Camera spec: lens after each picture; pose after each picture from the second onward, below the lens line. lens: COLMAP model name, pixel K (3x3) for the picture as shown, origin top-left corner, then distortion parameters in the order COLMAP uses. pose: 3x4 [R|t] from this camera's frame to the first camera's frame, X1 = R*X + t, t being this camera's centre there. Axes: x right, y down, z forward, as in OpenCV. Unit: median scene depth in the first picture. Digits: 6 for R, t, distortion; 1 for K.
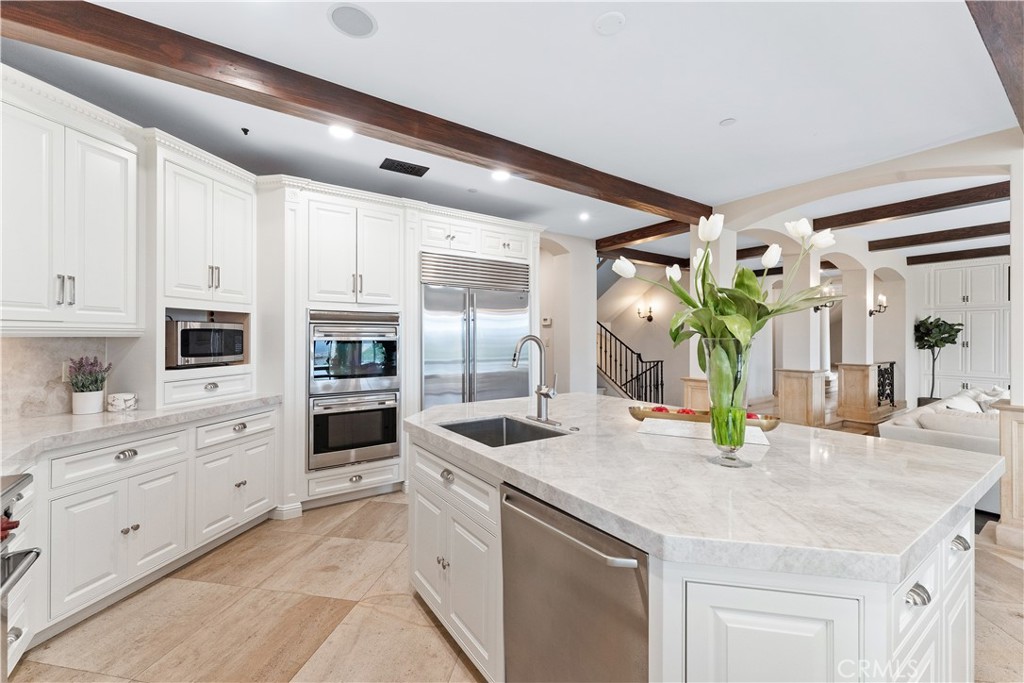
lens RADIAL K [[420.2, 0, 511.1], [0, 420.2, 342.0], [0, 0, 1]] dist [0.002955, -0.000006]
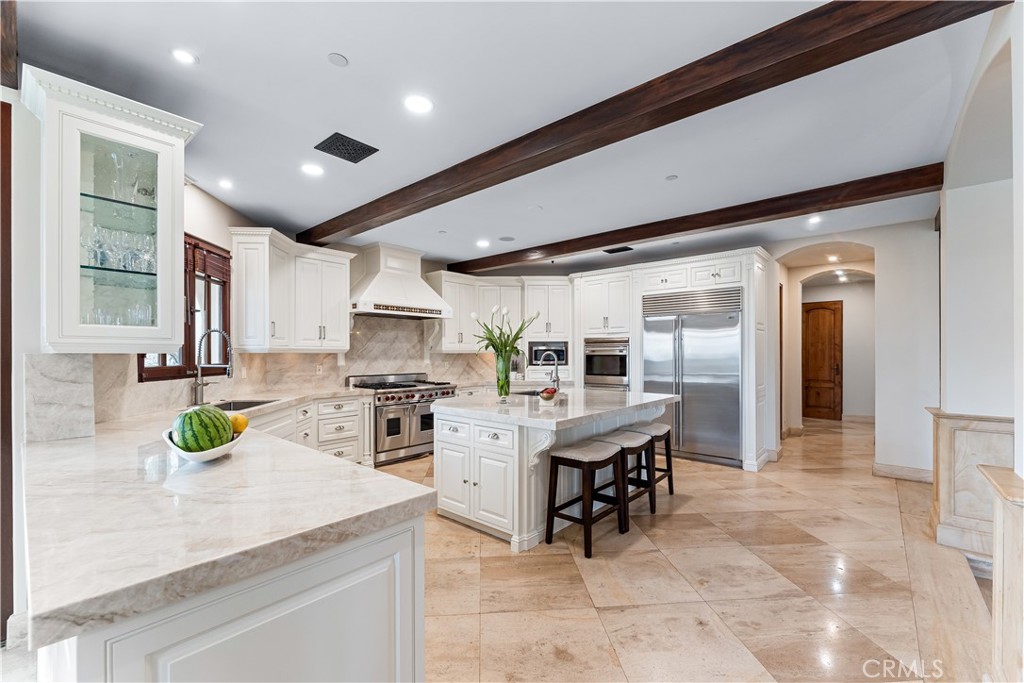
lens RADIAL K [[420.2, 0, 514.8], [0, 420.2, 350.7], [0, 0, 1]] dist [0.002955, -0.000006]
pose [[0.268639, 0.000083, -0.963241, 1.190123], [0.004678, 0.999988, 0.001390, -0.021748], [0.963230, -0.004879, 0.268635, 0.153368]]
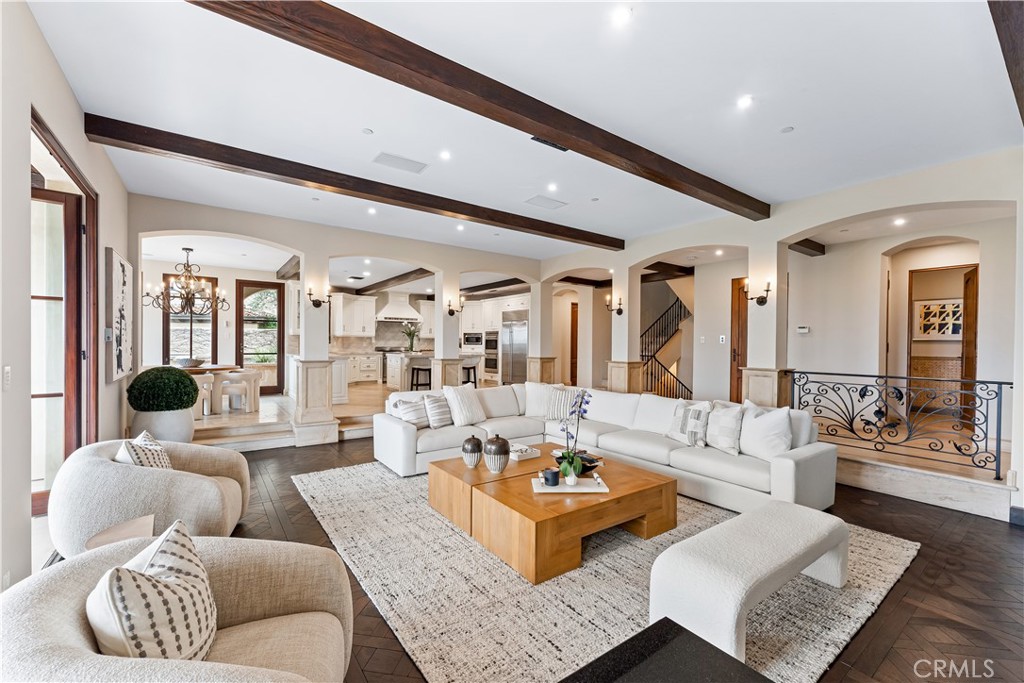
lens RADIAL K [[420.2, 0, 511.8], [0, 420.2, 347.6], [0, 0, 1]] dist [0.002955, -0.000006]
pose [[0.028718, 0.008542, -0.999551, 3.209414], [-0.004151, 0.999956, 0.008426, 0.037718], [0.999579, 0.003907, 0.028752, 1.034927]]
